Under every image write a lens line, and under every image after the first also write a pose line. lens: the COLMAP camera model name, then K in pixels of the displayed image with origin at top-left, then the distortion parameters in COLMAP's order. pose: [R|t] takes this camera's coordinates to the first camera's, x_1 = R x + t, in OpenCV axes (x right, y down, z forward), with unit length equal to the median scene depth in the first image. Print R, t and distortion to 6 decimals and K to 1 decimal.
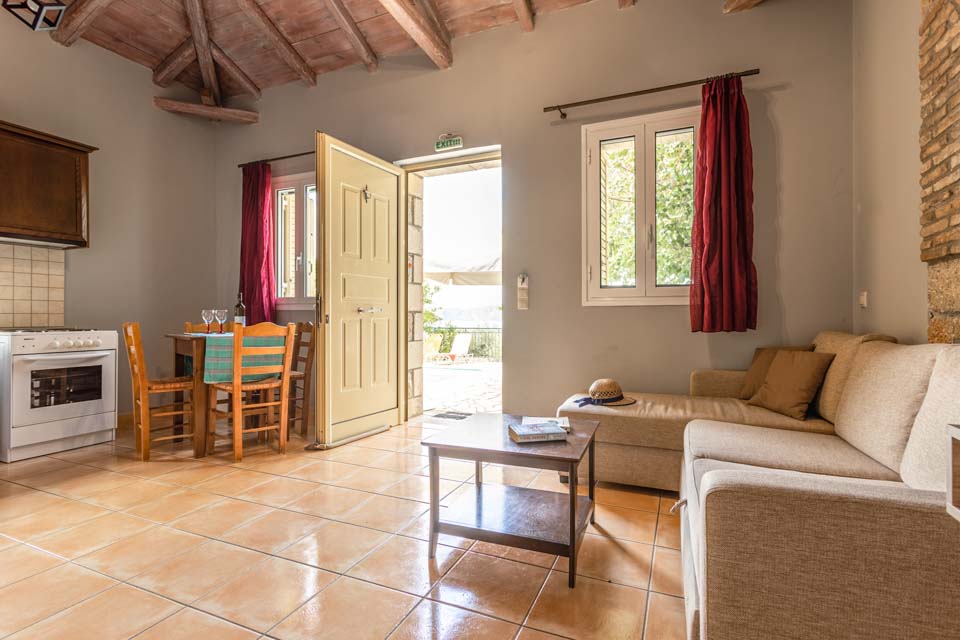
lens RADIAL K [[461.1, 0, 480.2], [0, 461.1, 314.7], [0, 0, 1]] dist [0.000116, -0.000135]
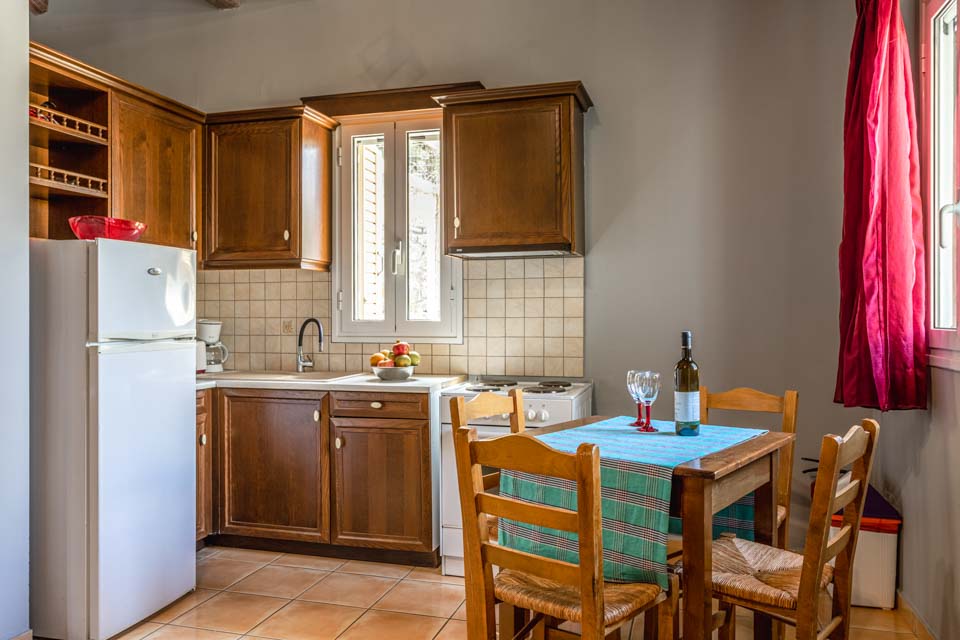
lens RADIAL K [[719.1, 0, 481.2], [0, 719.1, 315.5], [0, 0, 1]] dist [0.003156, -0.000784]
pose [[0.133993, -0.001569, -0.990981, 0.061036], [0.005928, 0.999982, -0.000782, -0.057416], [0.990965, -0.005770, 0.134000, 0.701350]]
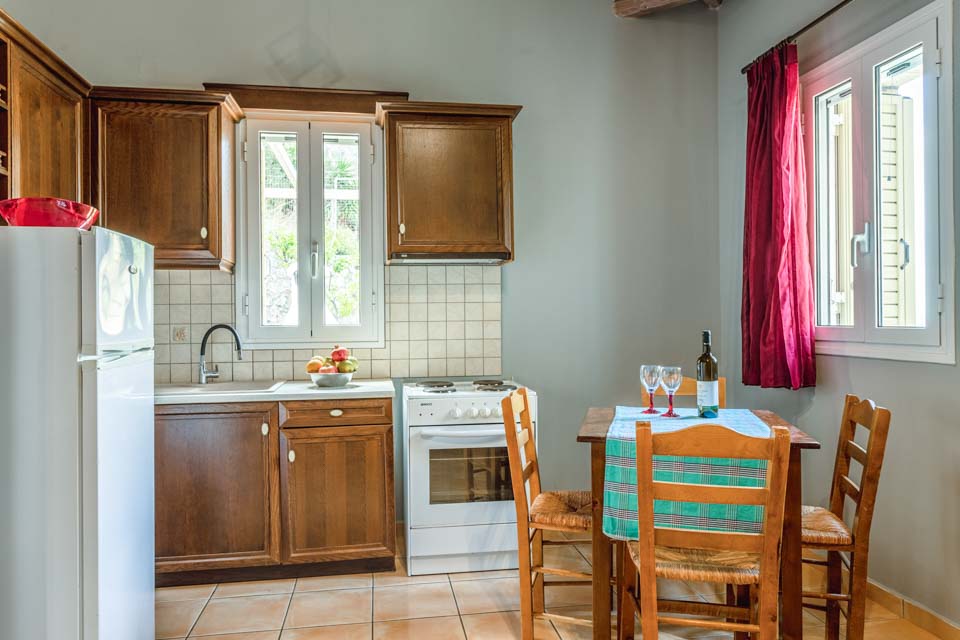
lens RADIAL K [[662.4, 0, 478.1], [0, 662.4, 317.9], [0, 0, 1]] dist [-0.001935, 0.007393]
pose [[0.543180, -0.007823, -0.839580, -0.075700], [0.013639, 0.999907, -0.000493, -0.059177], [0.839505, -0.011183, 0.543236, 0.411307]]
